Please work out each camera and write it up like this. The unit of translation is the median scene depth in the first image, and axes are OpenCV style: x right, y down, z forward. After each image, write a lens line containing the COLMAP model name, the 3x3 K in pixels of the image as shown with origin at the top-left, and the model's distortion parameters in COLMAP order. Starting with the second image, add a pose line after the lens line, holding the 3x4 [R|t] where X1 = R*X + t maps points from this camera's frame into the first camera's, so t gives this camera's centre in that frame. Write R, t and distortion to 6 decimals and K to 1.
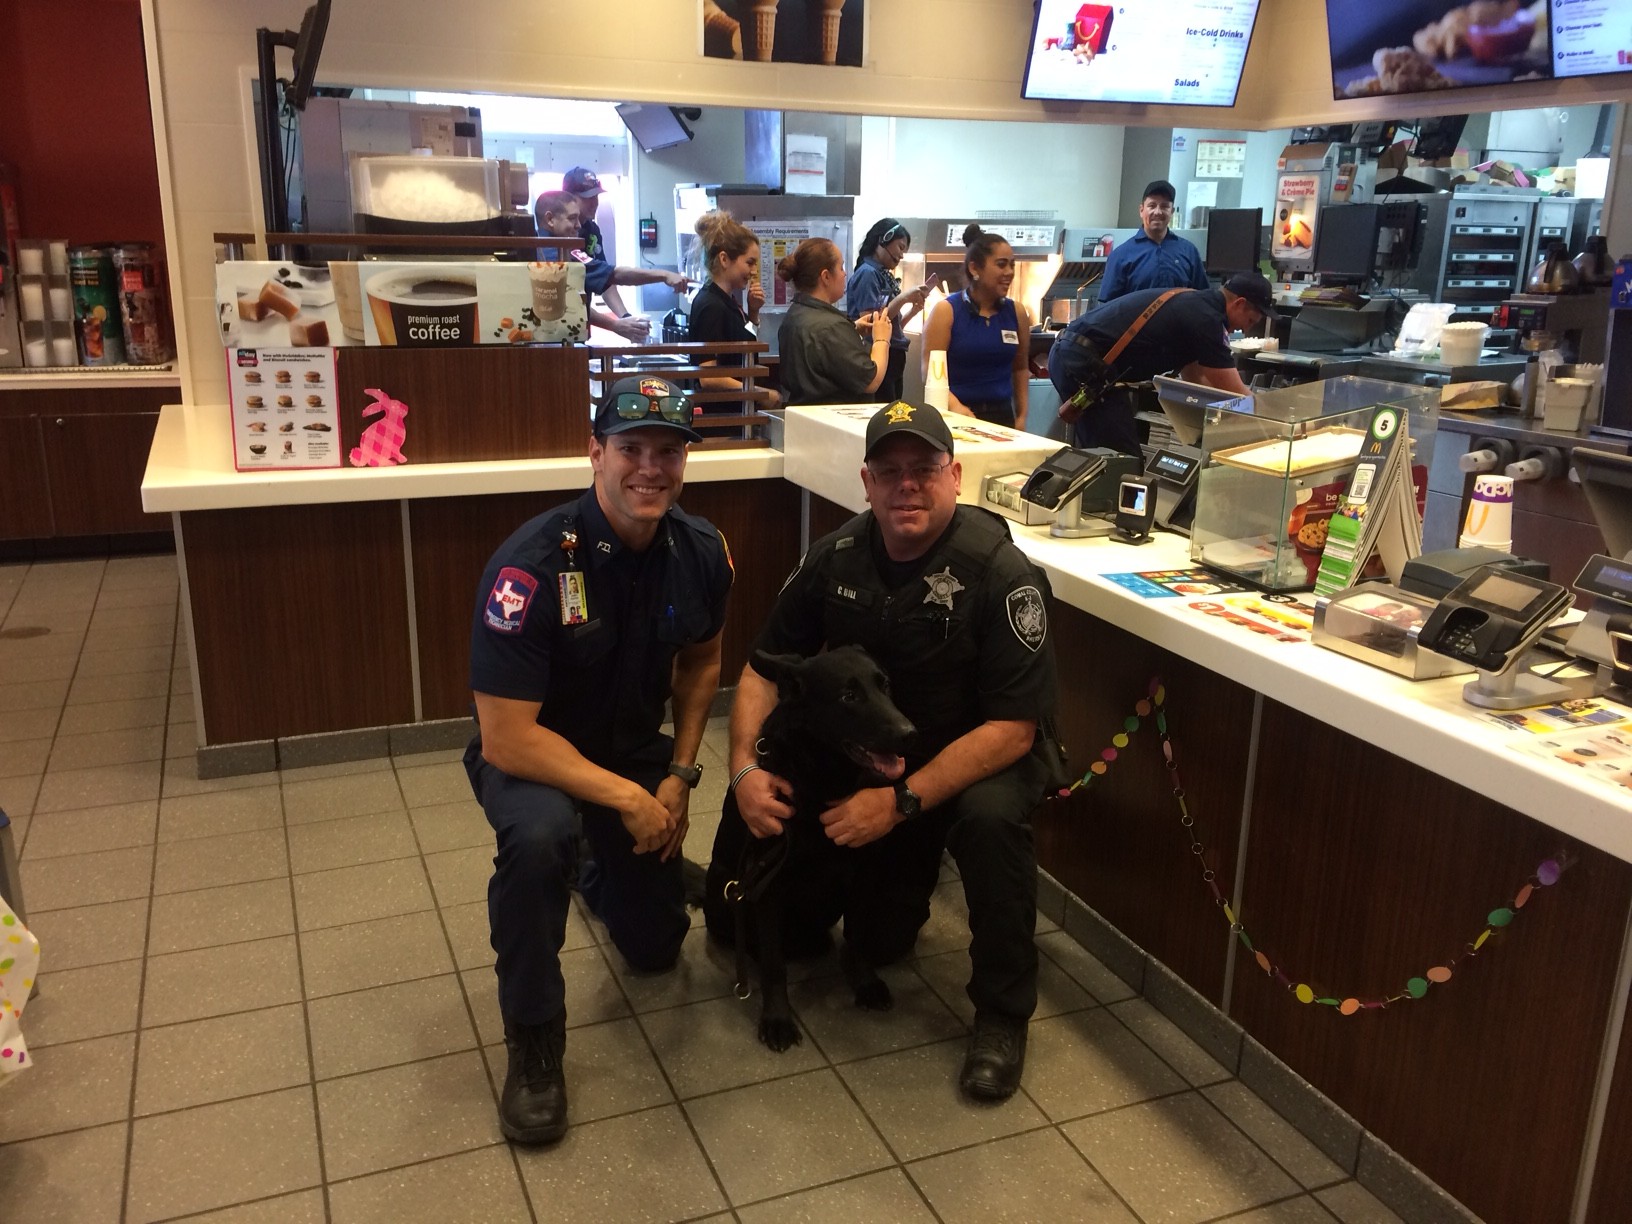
lens RADIAL K [[1389.9, 0, 814.9], [0, 1389.9, 608.4], [0, 0, 1]] dist [0.068874, -0.098604]
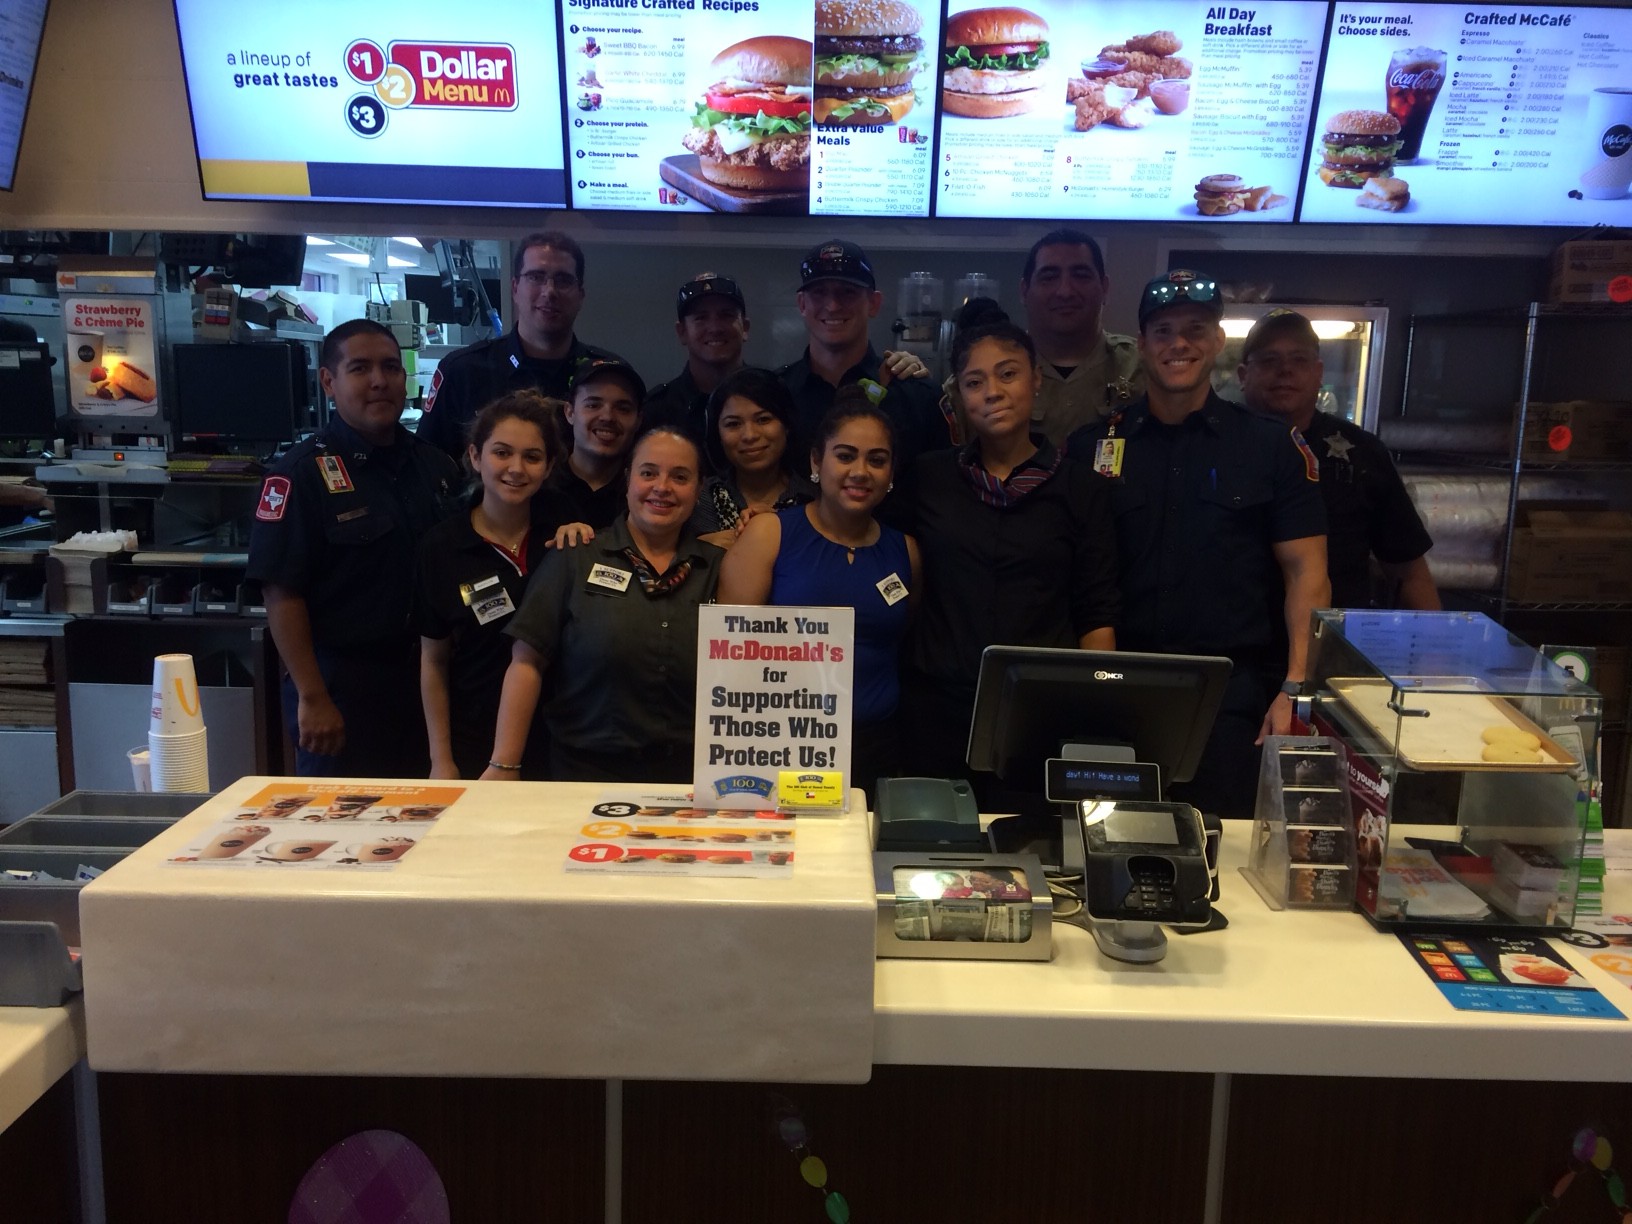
lens RADIAL K [[1389.9, 0, 780.9], [0, 1389.9, 629.1], [0, 0, 1]] dist [0.068874, -0.098604]
pose [[0.386943, -0.175587, 0.905231, -0.426775], [0.233819, 0.968301, 0.087874, -0.307768], [-0.891966, 0.177658, 0.415733, 1.020041]]
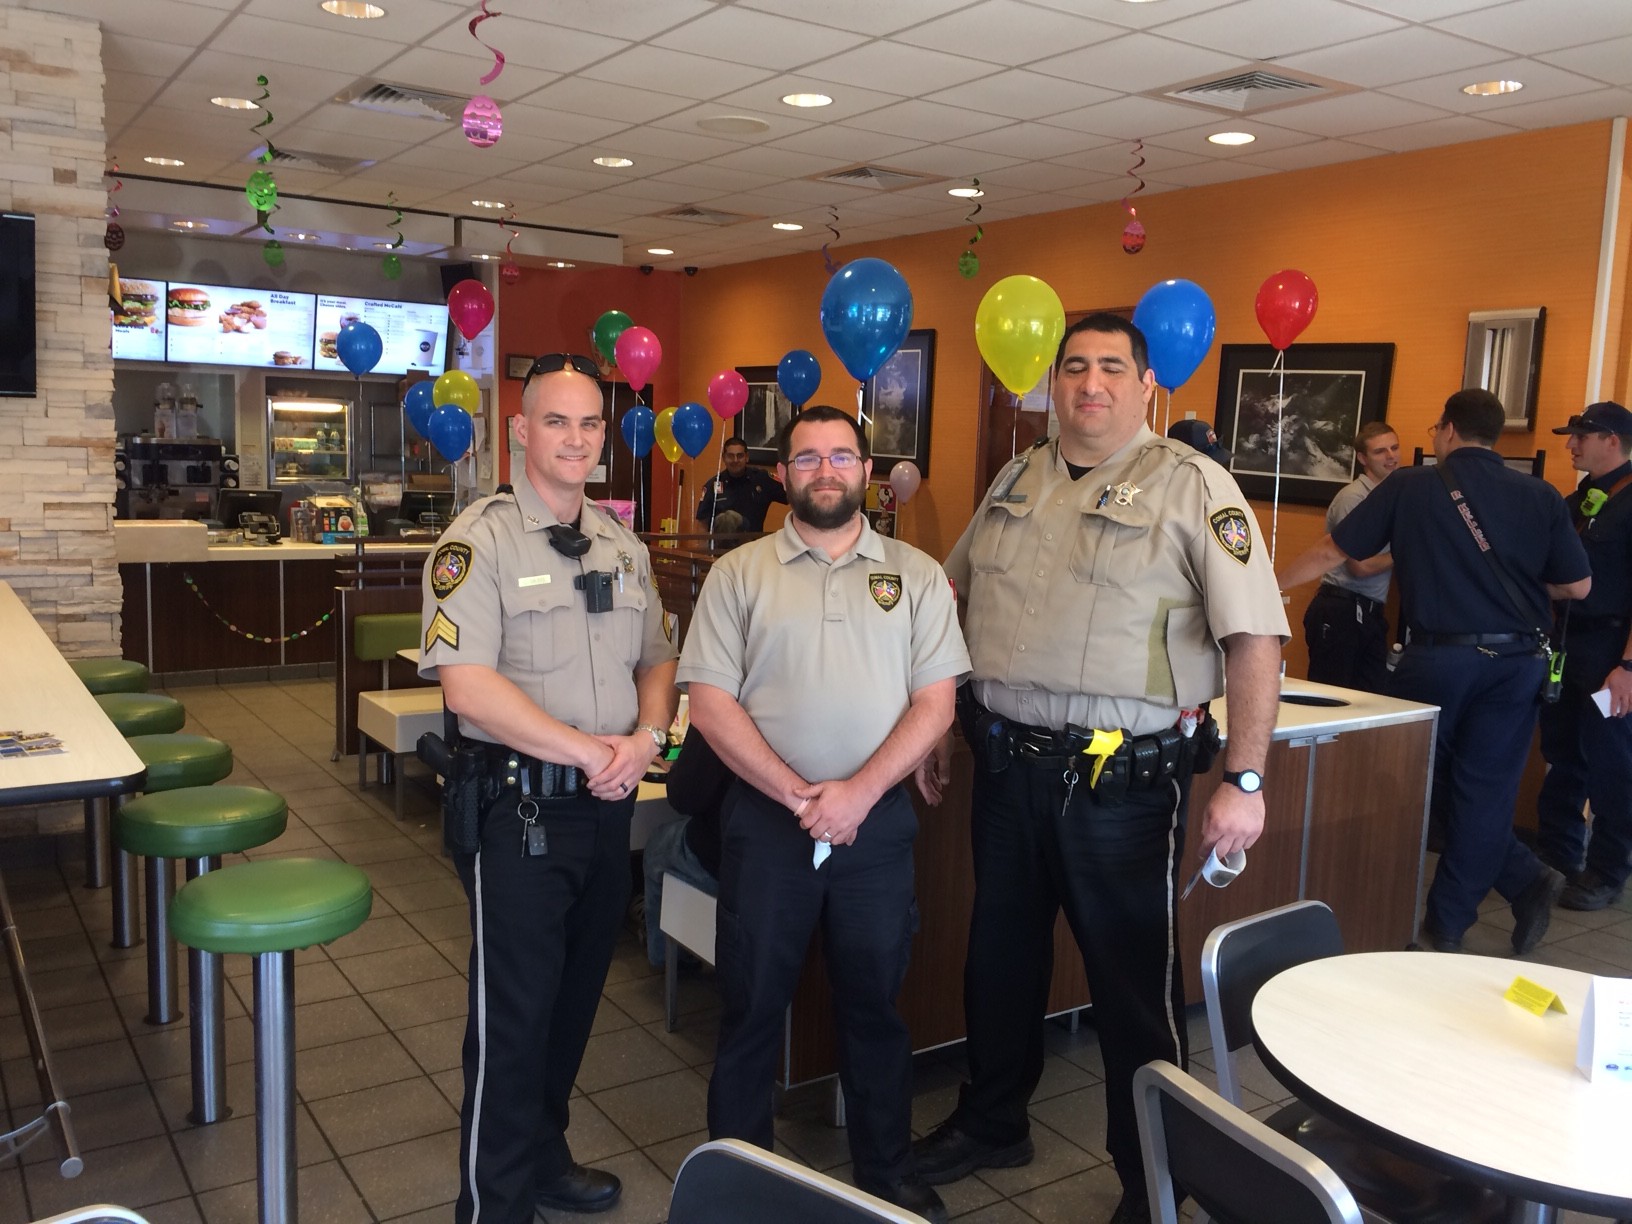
lens RADIAL K [[1389.9, 0, 817.9], [0, 1389.9, 611.6], [0, 0, 1]] dist [0.068874, -0.098604]
pose [[-0.200169, -0.144661, 0.969023, -3.021086], [0.224026, 0.956080, 0.189005, -0.239072], [-0.953805, 0.254919, -0.158970, 0.521704]]
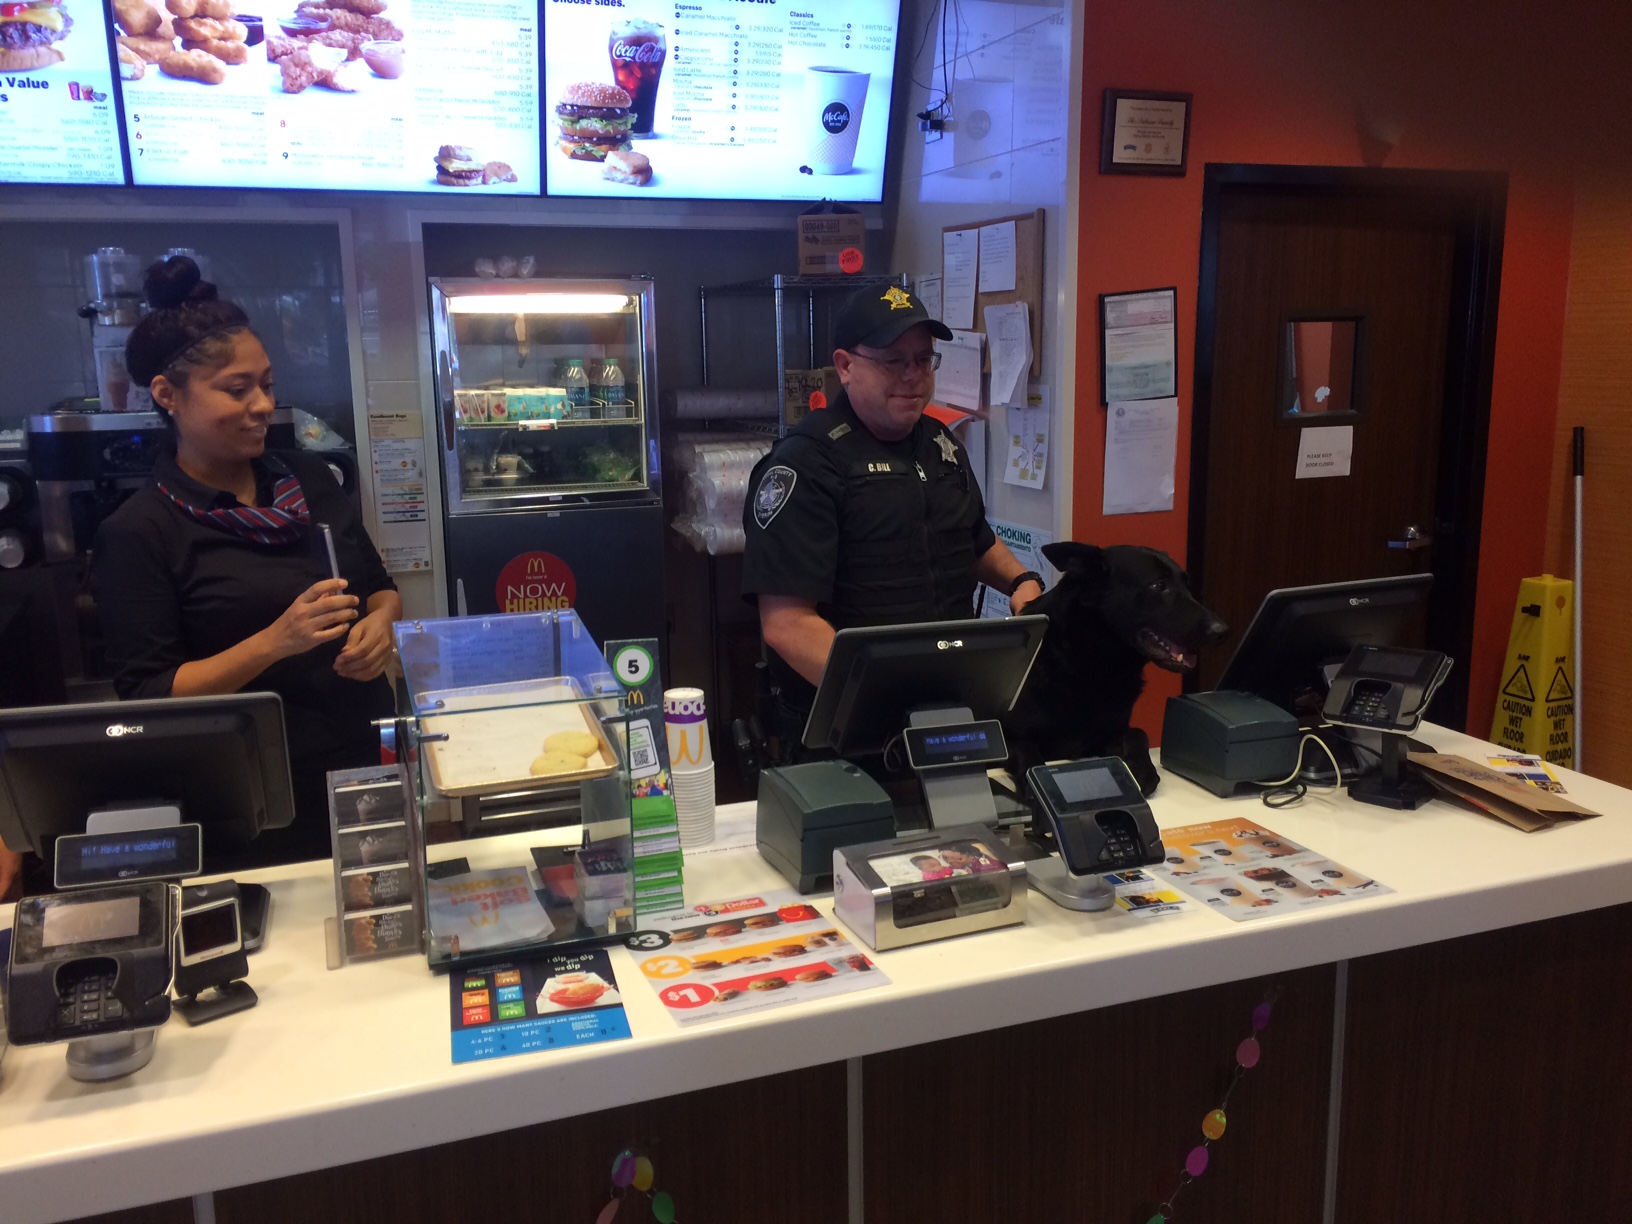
lens RADIAL K [[1389.9, 0, 806.9], [0, 1389.9, 610.8], [0, 0, 1]] dist [0.068874, -0.098604]
pose [[0.031632, -0.208645, 0.977480, -0.296048], [0.282550, 0.939945, 0.191490, -0.263642], [-0.958731, 0.270130, 0.088686, 0.806986]]
